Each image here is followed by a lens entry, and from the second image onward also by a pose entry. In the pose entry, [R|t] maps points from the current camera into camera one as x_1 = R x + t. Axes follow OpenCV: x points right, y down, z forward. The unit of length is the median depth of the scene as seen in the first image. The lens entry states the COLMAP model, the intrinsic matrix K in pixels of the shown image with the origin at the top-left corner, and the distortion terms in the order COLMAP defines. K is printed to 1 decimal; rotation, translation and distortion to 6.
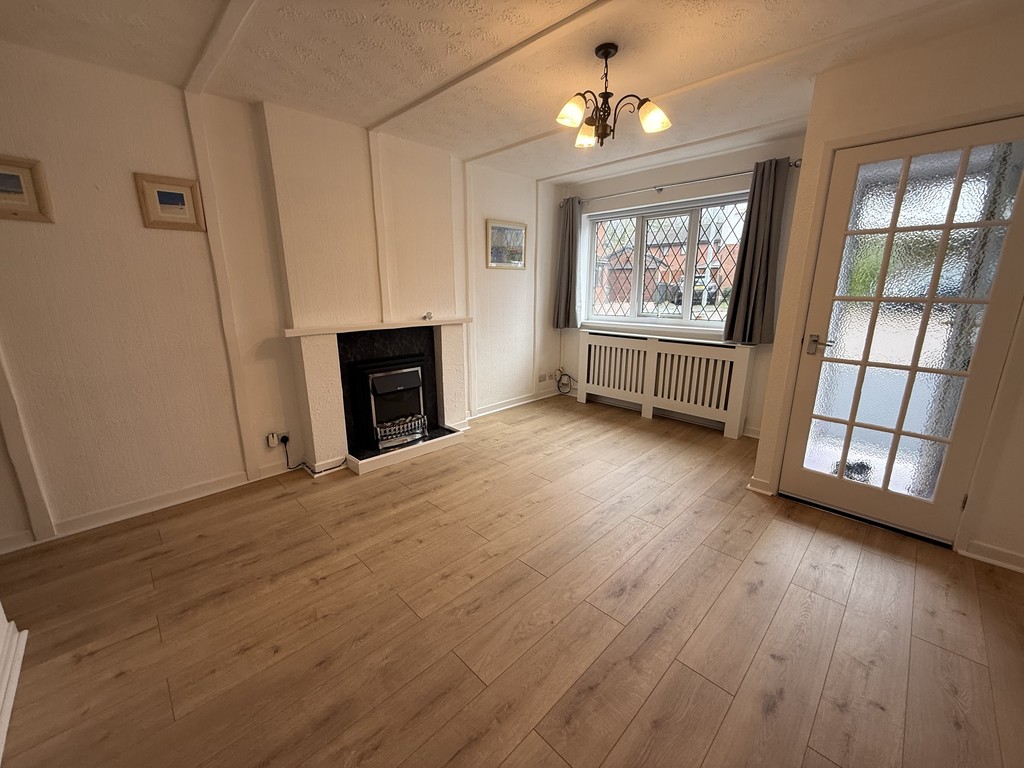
lens RADIAL K [[406.4, 0, 509.5], [0, 406.4, 385.5], [0, 0, 1]] dist [-0.001124, -0.000163]
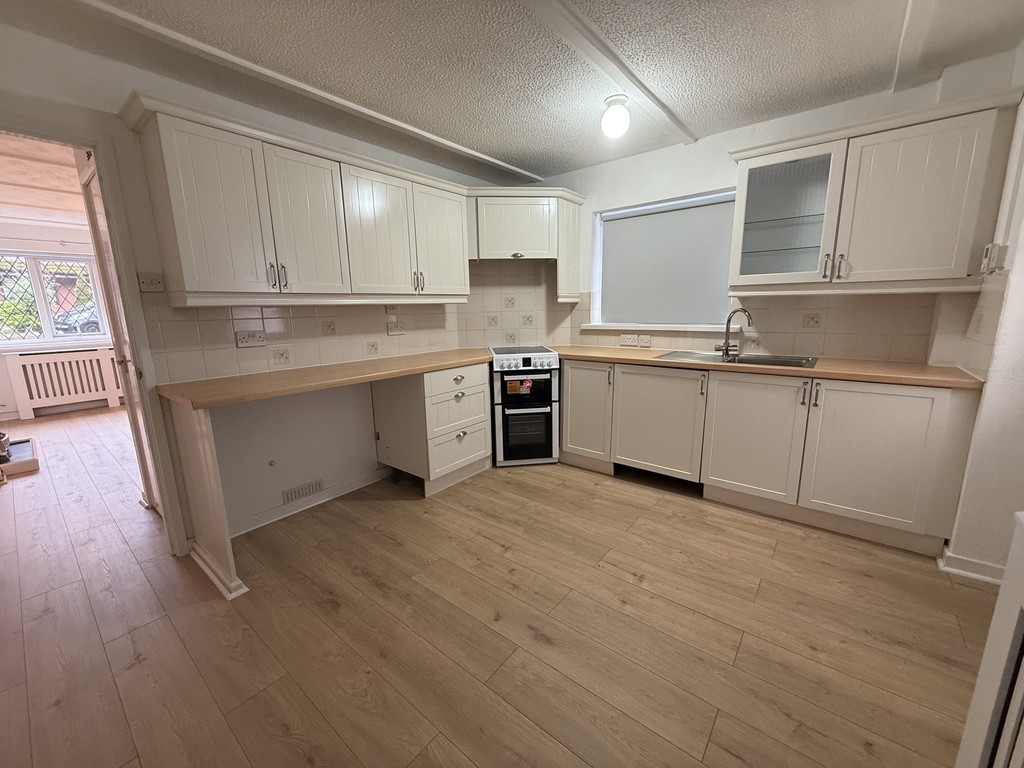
lens RADIAL K [[406.4, 0, 509.5], [0, 406.4, 385.5], [0, 0, 1]] dist [-0.001124, -0.000163]
pose [[-0.105254, -0.189989, 0.976128, -0.647160], [0.254579, 0.943723, 0.211133, -0.192436], [-0.961307, 0.270725, -0.050964, 0.864080]]
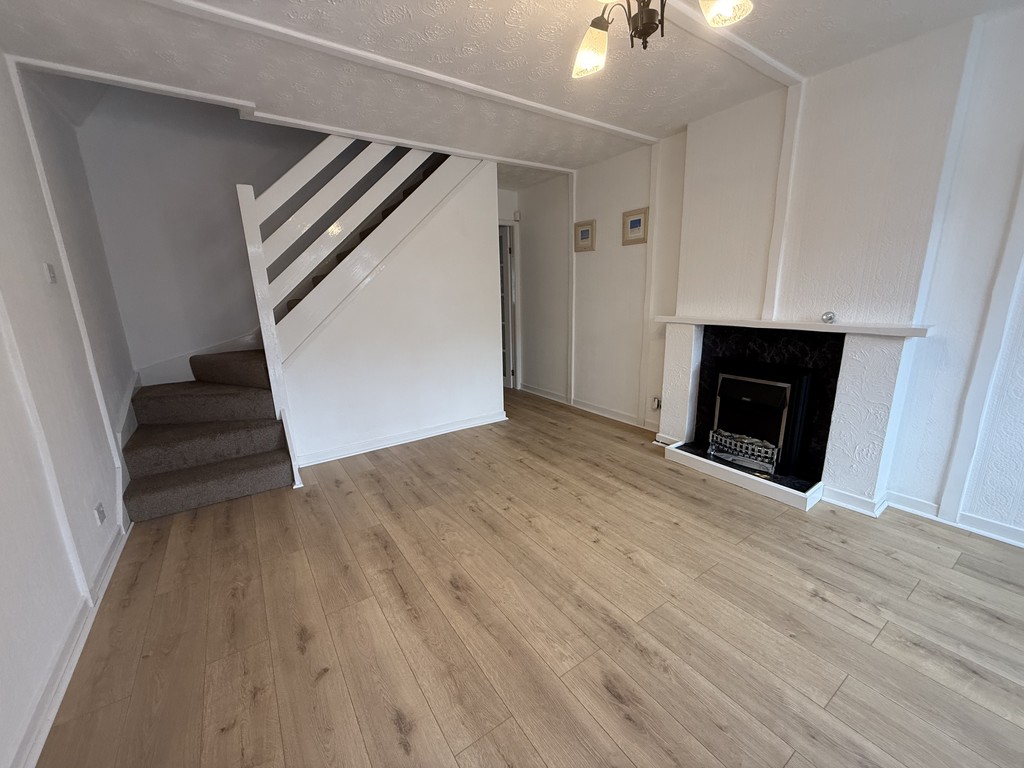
lens RADIAL K [[406.4, 0, 509.5], [0, 406.4, 385.5], [0, 0, 1]] dist [-0.001124, -0.000163]
pose [[-0.178206, 0.234262, -0.955701, 0.749660], [-0.207062, 0.940572, 0.269164, -0.177218], [0.961961, 0.245856, -0.119109, 0.769040]]
